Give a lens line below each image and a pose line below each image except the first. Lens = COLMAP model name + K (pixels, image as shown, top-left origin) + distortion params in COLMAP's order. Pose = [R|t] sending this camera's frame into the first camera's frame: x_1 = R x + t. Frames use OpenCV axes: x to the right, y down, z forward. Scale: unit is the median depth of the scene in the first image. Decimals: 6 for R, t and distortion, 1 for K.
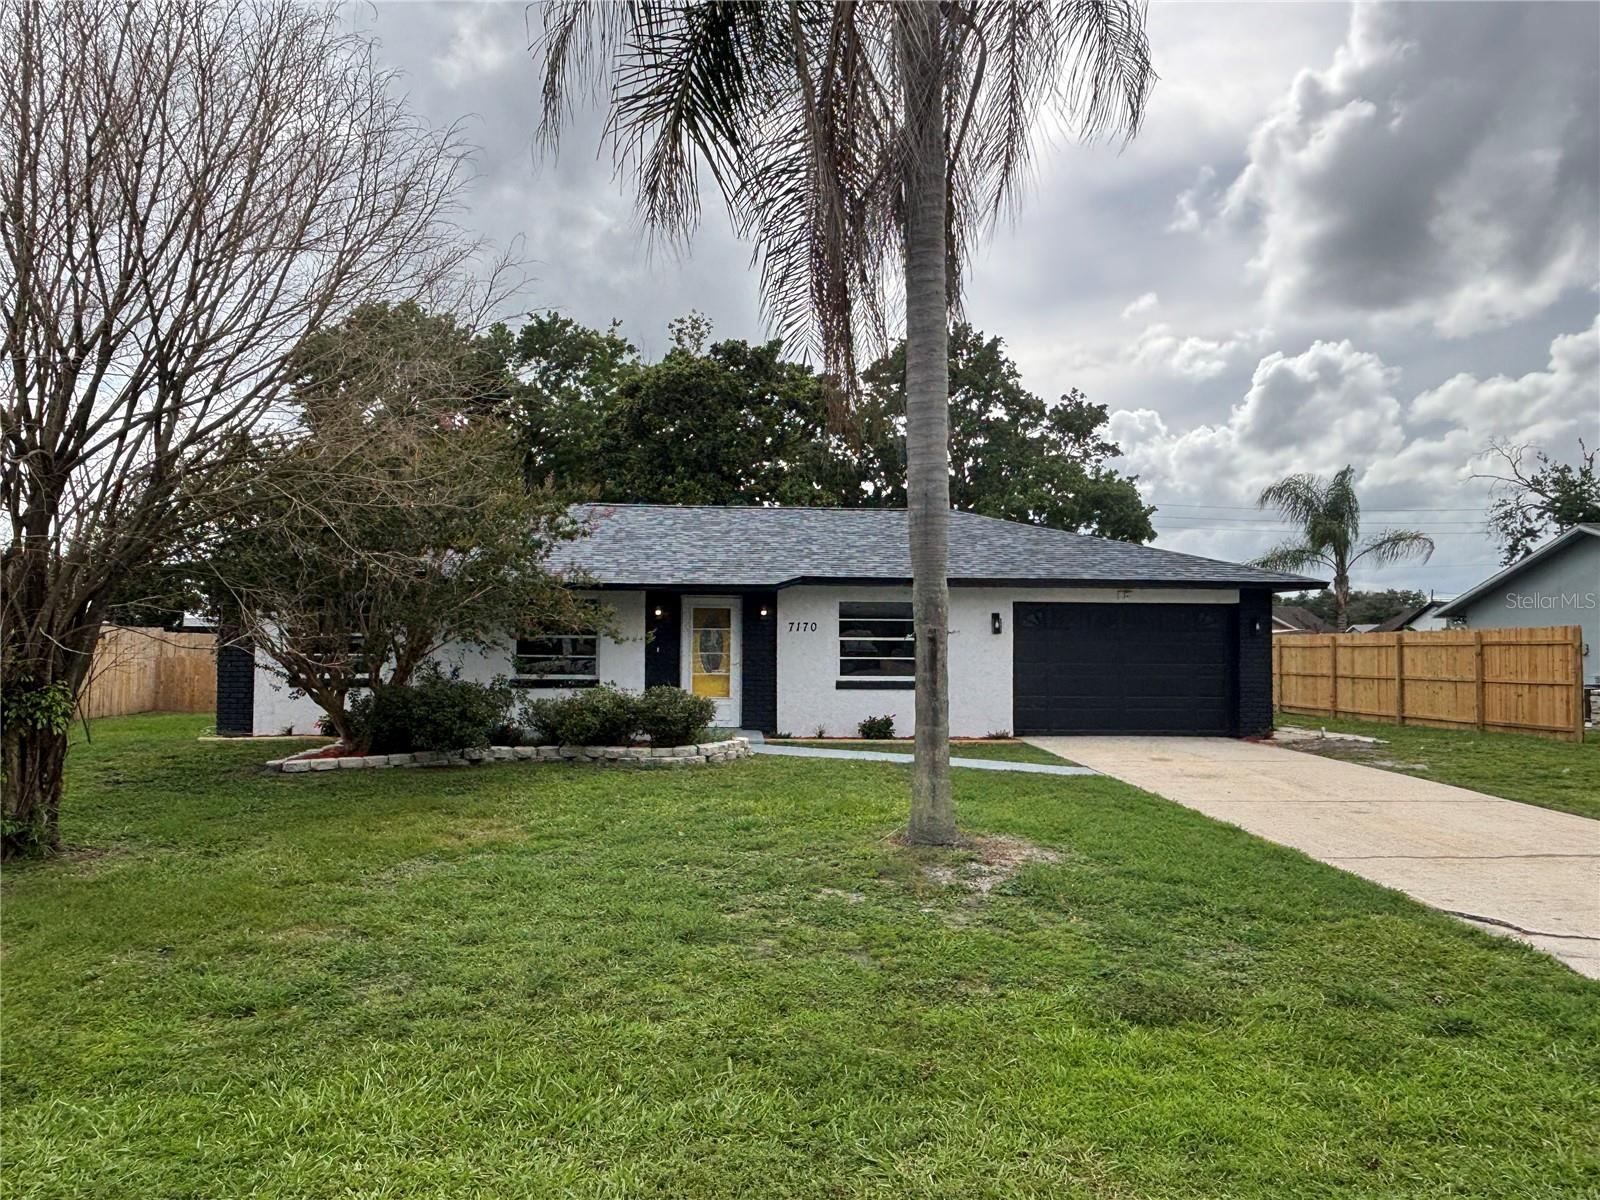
lens RADIAL K [[1146.6, 0, 800.0], [0, 1146.6, 600.0], [0, 0, 1]] dist [0.048944, -0.112994]
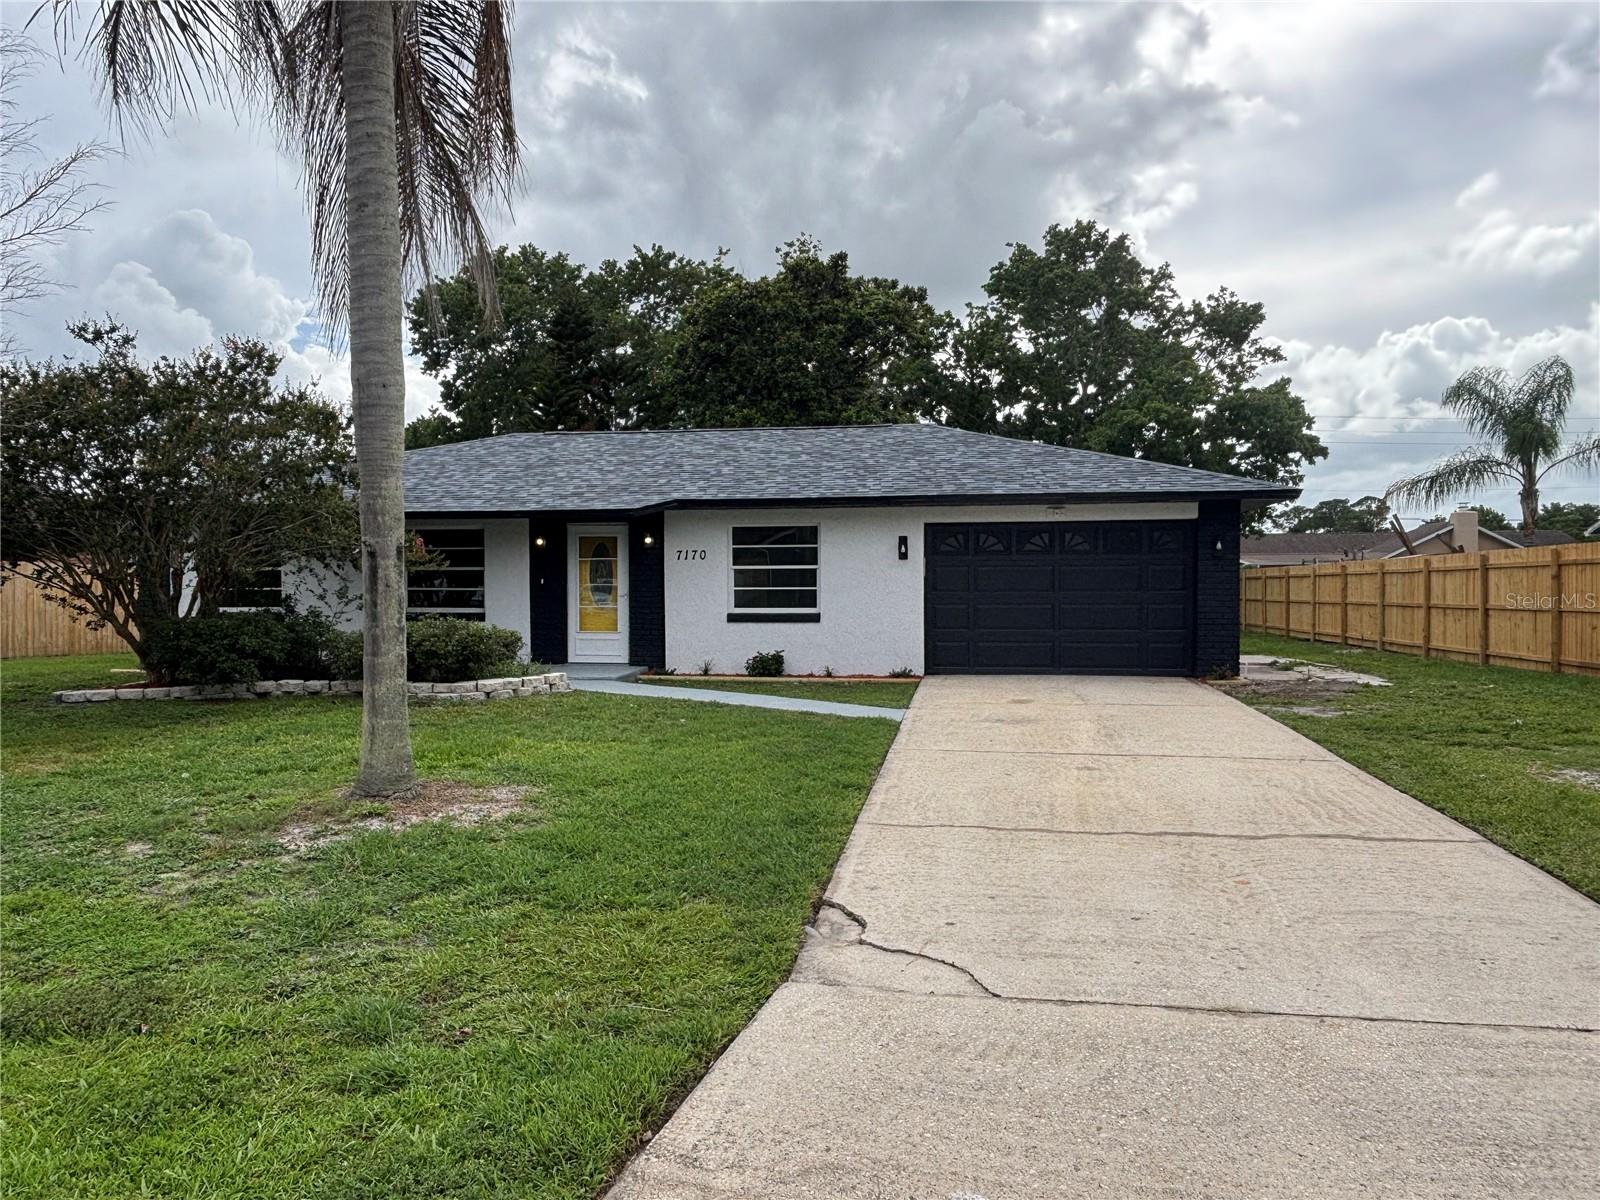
lens RADIAL K [[1146.6, 0, 800.0], [0, 1146.6, 600.0], [0, 0, 1]] dist [0.048944, -0.112994]
pose [[0.973241, -0.007254, -0.229673, 0.295868], [0.019383, 0.998531, 0.050598, 0.014370], [0.228969, -0.053696, 0.971952, 0.118688]]
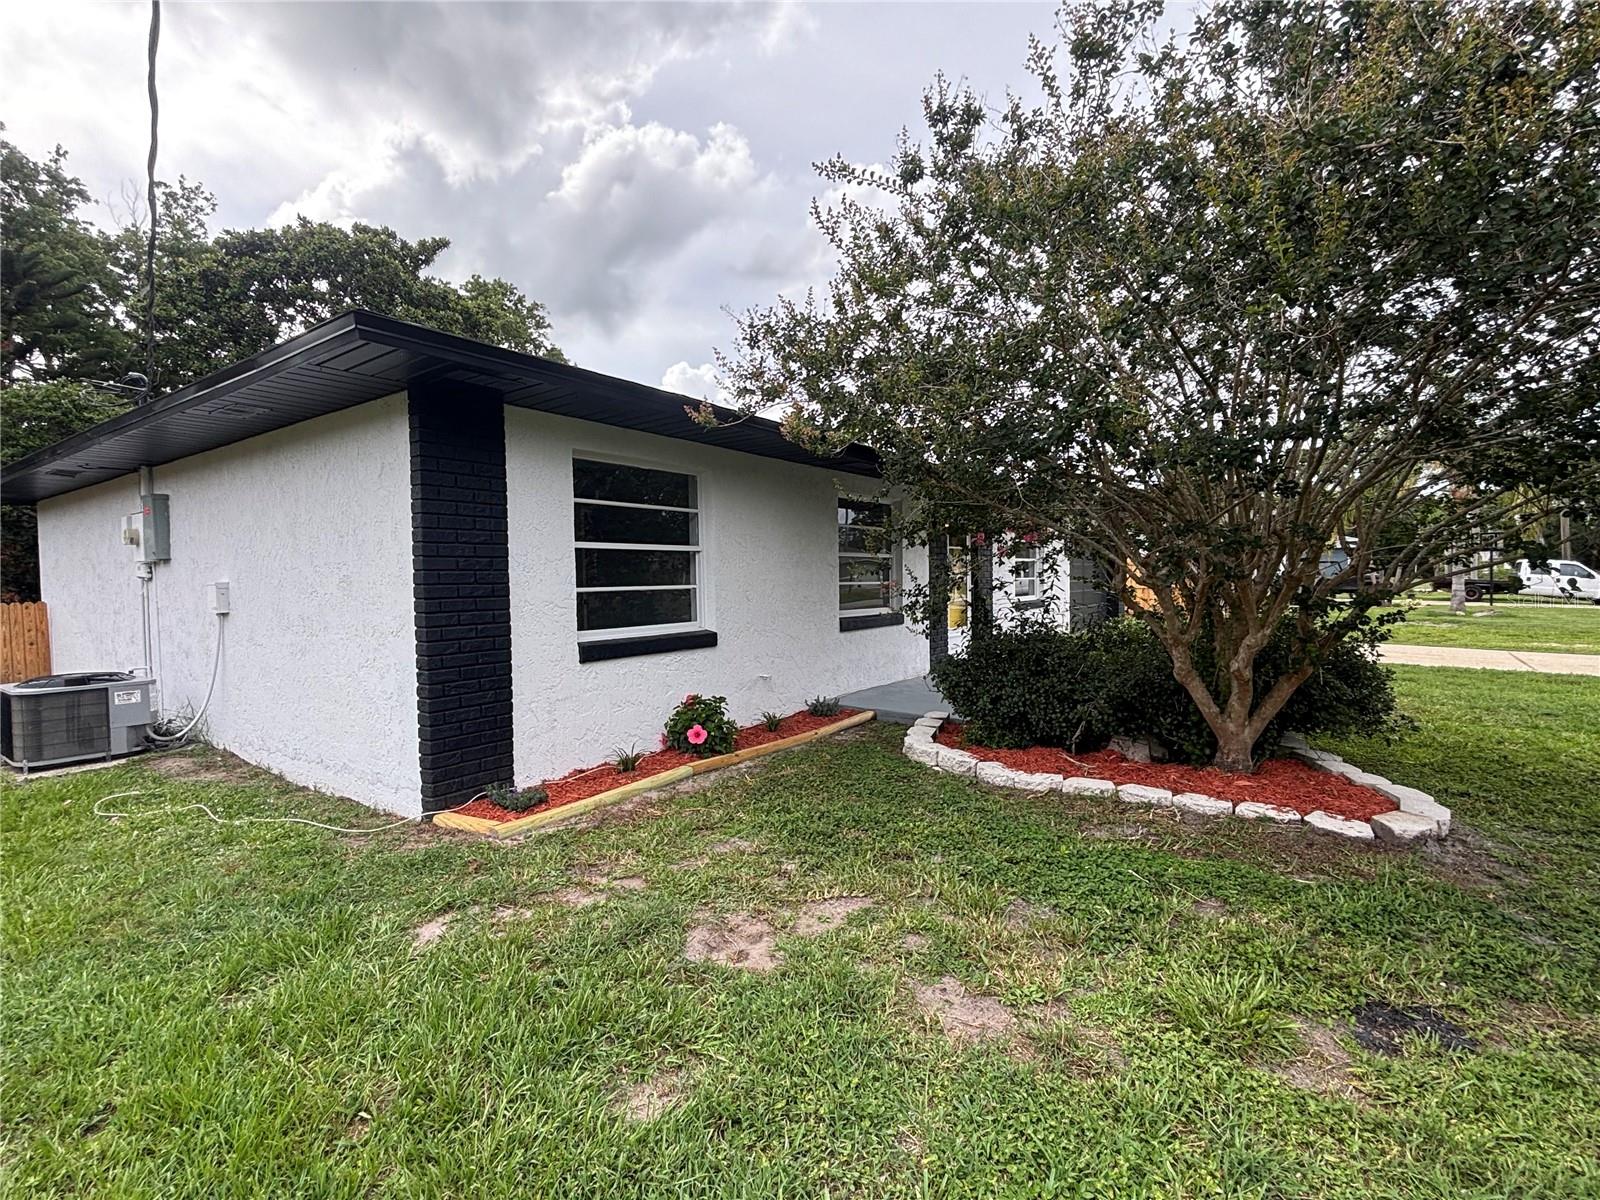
lens RADIAL K [[742.1, 0, 800.0], [0, 742.1, 600.0], [0, 0, 1]] dist [0.000072, -0.000002]
pose [[0.628186, -0.038561, 0.777107, -0.129880], [-0.022307, 0.997468, 0.067528, 0.033688], [-0.777744, -0.059755, 0.625735, 0.759728]]
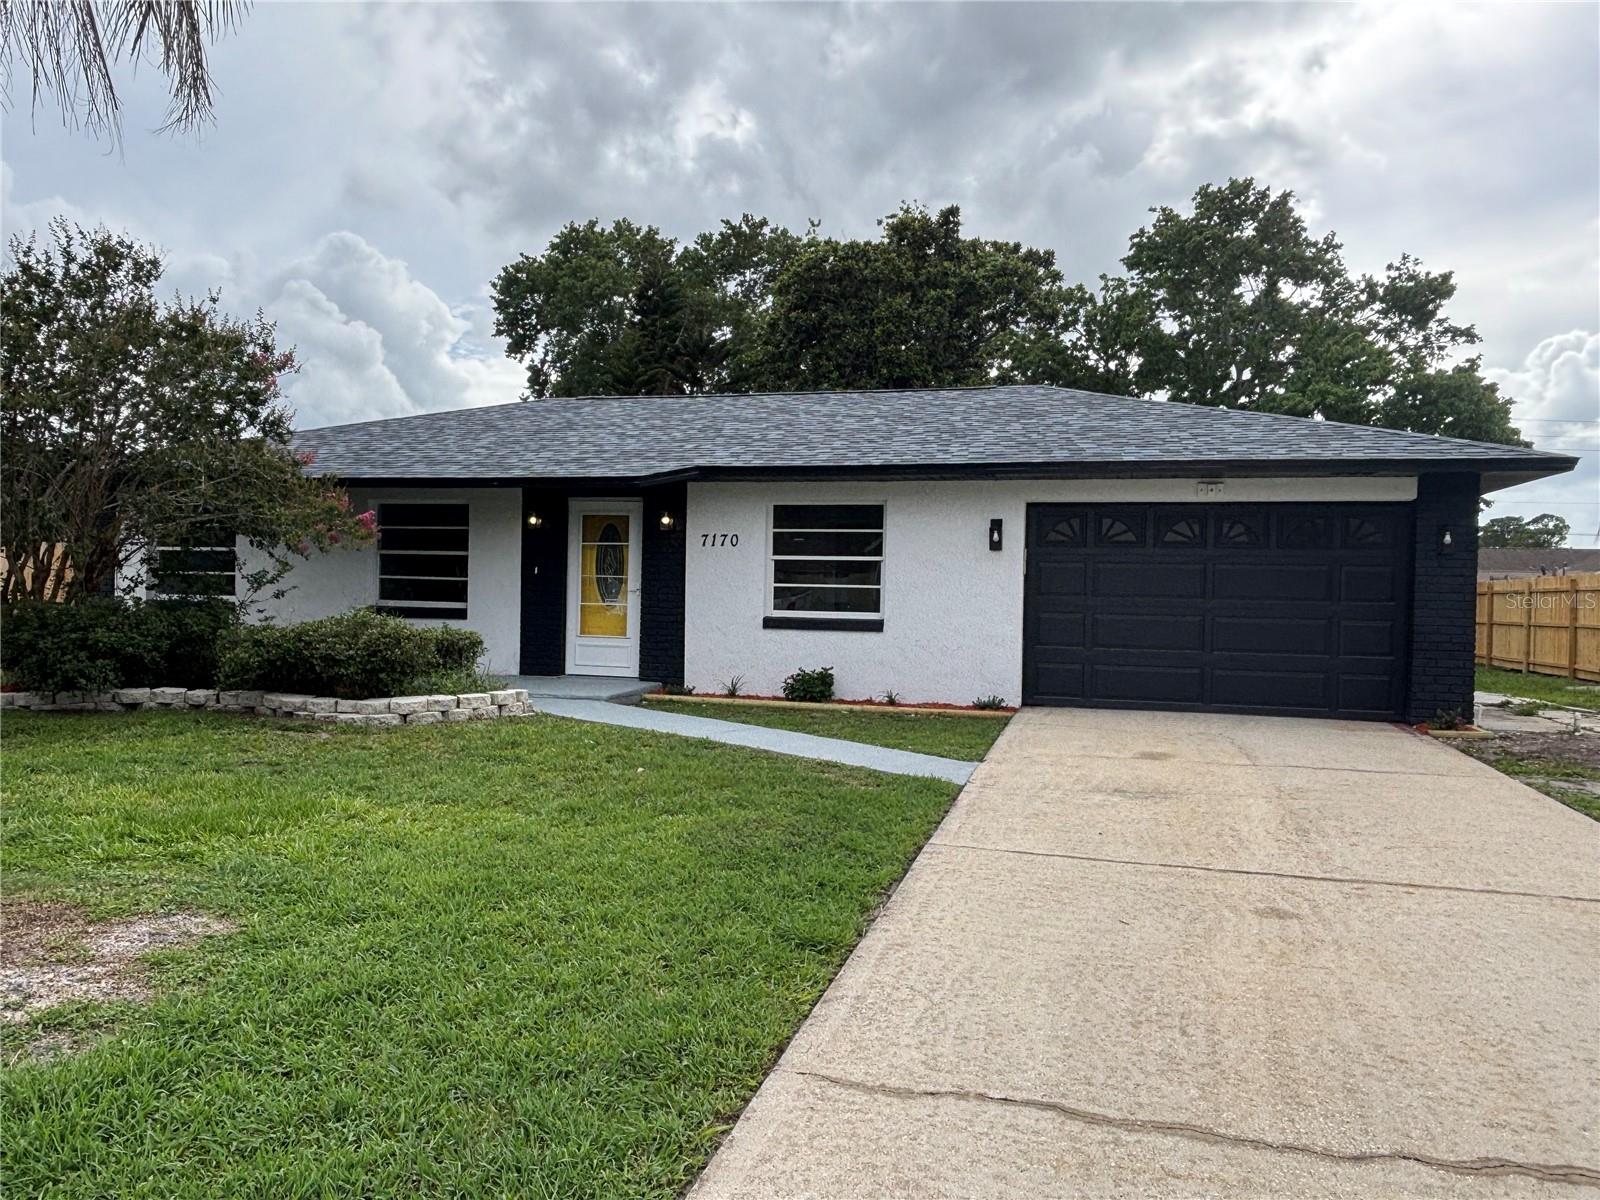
lens RADIAL K [[1146.6, 0, 800.0], [0, 1146.6, 600.0], [0, 0, 1]] dist [0.048944, -0.112994]
pose [[0.941581, 0.014049, -0.336493, 0.286641], [-0.000167, 0.999149, 0.041248, 0.030738], [0.336786, -0.038782, 0.940782, 0.339725]]
